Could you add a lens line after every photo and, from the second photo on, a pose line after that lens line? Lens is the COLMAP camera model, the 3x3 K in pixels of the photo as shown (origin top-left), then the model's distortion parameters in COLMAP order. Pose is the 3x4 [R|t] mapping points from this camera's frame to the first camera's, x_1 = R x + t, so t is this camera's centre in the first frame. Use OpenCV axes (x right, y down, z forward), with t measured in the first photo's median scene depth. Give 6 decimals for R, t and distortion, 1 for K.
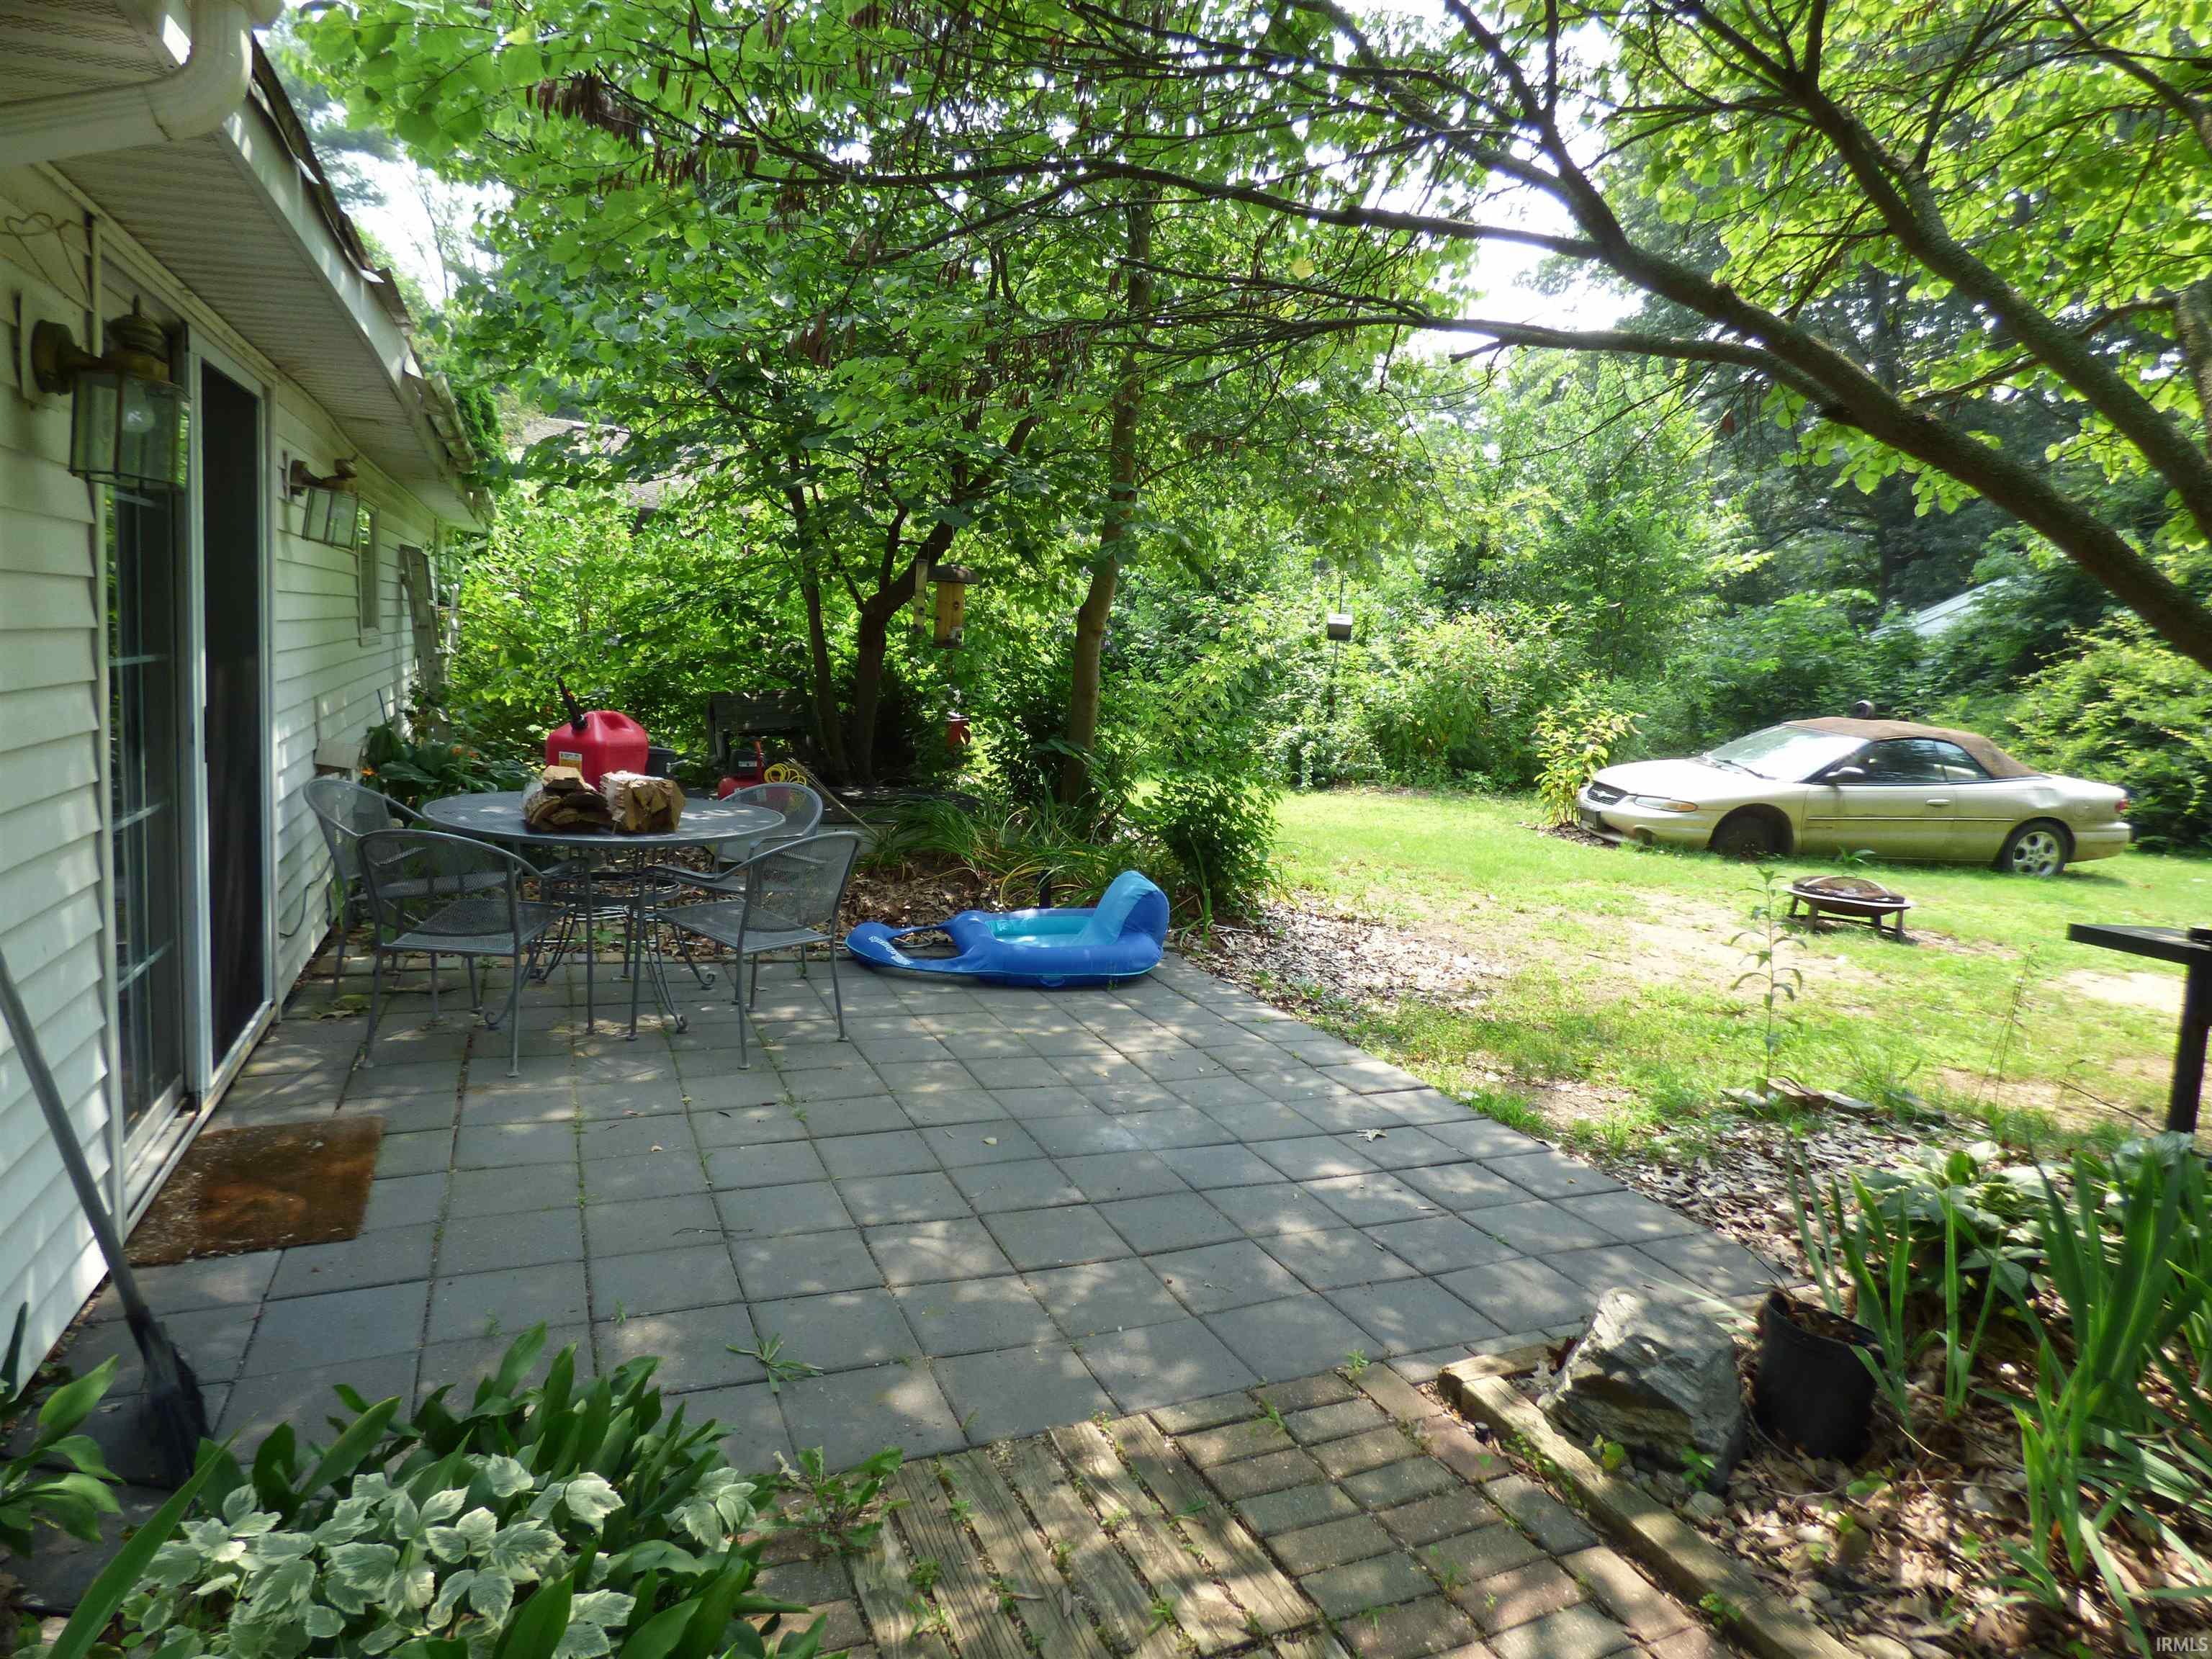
lens RADIAL K [[1387.3, 0, 1104.8], [0, 1387.3, 827.3], [0, 0, 1]] dist [0.002350, 0.000053]
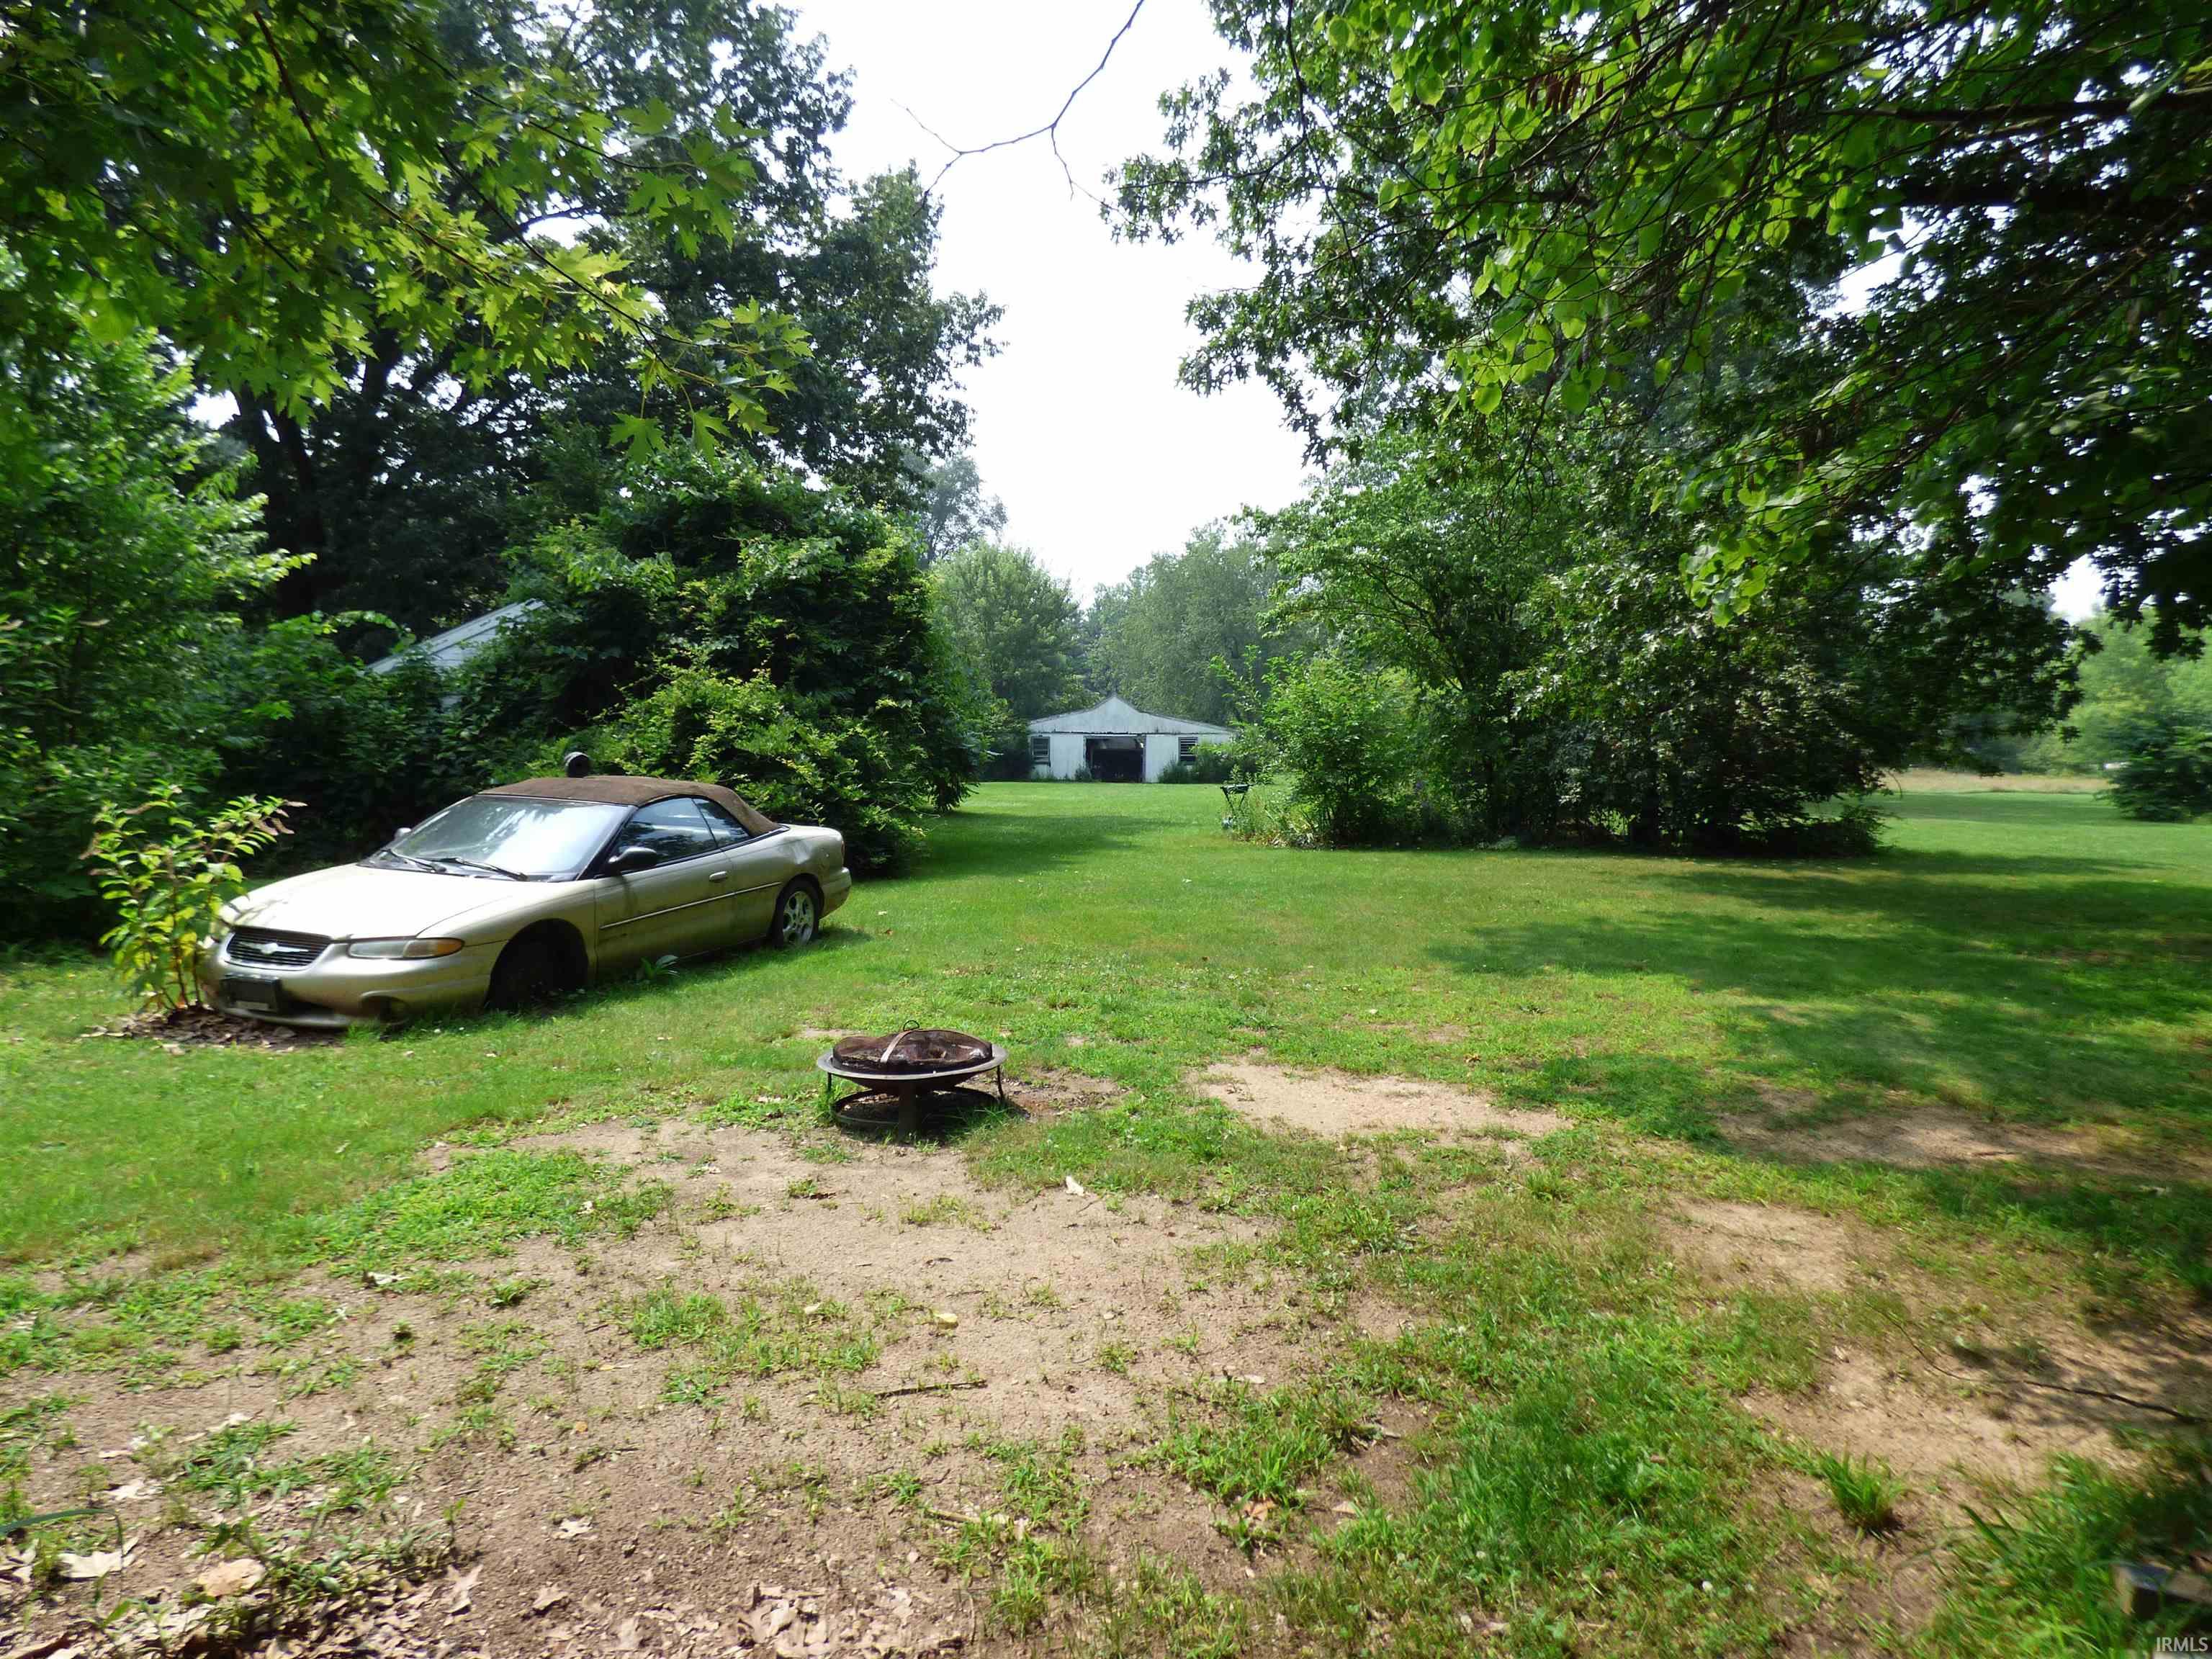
lens RADIAL K [[1387.3, 0, 1120.5], [0, 1387.3, 820.8], [0, 0, 1]] dist [0.002350, 0.000053]
pose [[0.445688, -0.114168, 0.887878, 0.015189], [0.140878, 0.988420, 0.056379, -0.056167], [-0.884034, 0.099955, 0.456611, 0.413628]]
